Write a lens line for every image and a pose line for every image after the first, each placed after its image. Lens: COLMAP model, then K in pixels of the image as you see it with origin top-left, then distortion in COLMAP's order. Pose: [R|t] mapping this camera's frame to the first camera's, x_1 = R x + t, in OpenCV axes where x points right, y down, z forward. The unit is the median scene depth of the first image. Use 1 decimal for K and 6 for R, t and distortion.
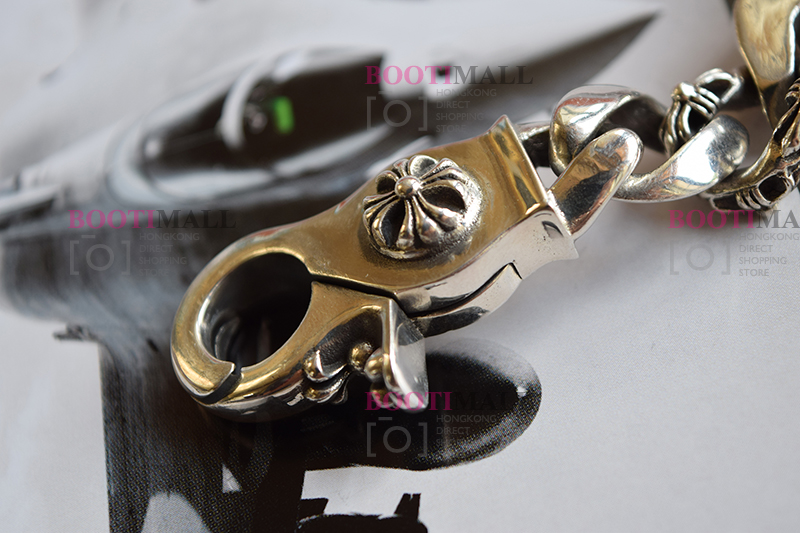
lens RADIAL K [[1611.1, 0, 400.0], [0, 1611.1, 266.5], [0, 0, 1]] dist [0.003254, 0.316659]
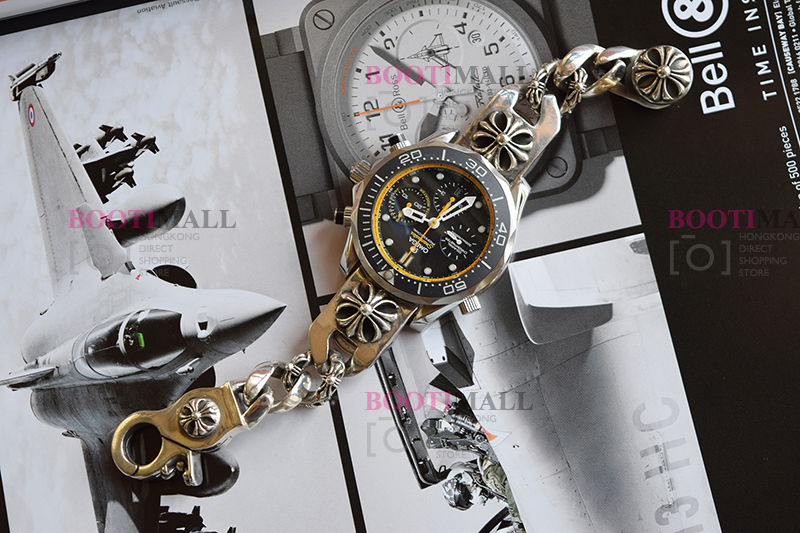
lens RADIAL K [[1611.1, 0, 400.0], [0, 1611.1, 266.5], [0, 0, 1]] dist [0.003254, 0.316659]
pose [[0.983052, -0.025482, 0.181548, -0.151632], [-0.046257, 0.923772, 0.380138, -1.400292], [-0.177396, -0.382094, 0.906937, -1.612155]]
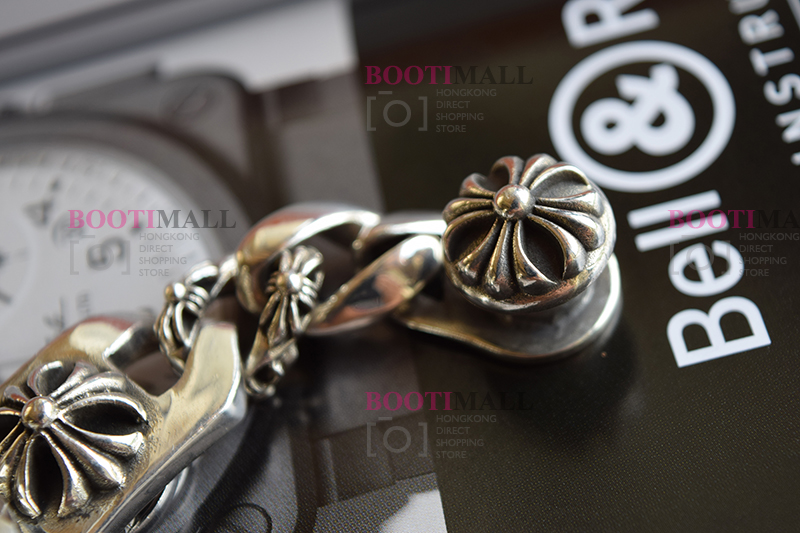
lens RADIAL K [[1611.1, 0, 400.0], [0, 1611.1, 266.5], [0, 0, 1]] dist [0.003254, 0.316659]
pose [[0.999863, 0.004304, -0.015977, 0.808314], [-0.006857, 0.986549, -0.163320, -0.434350], [0.015059, 0.163407, 0.986444, 0.130163]]
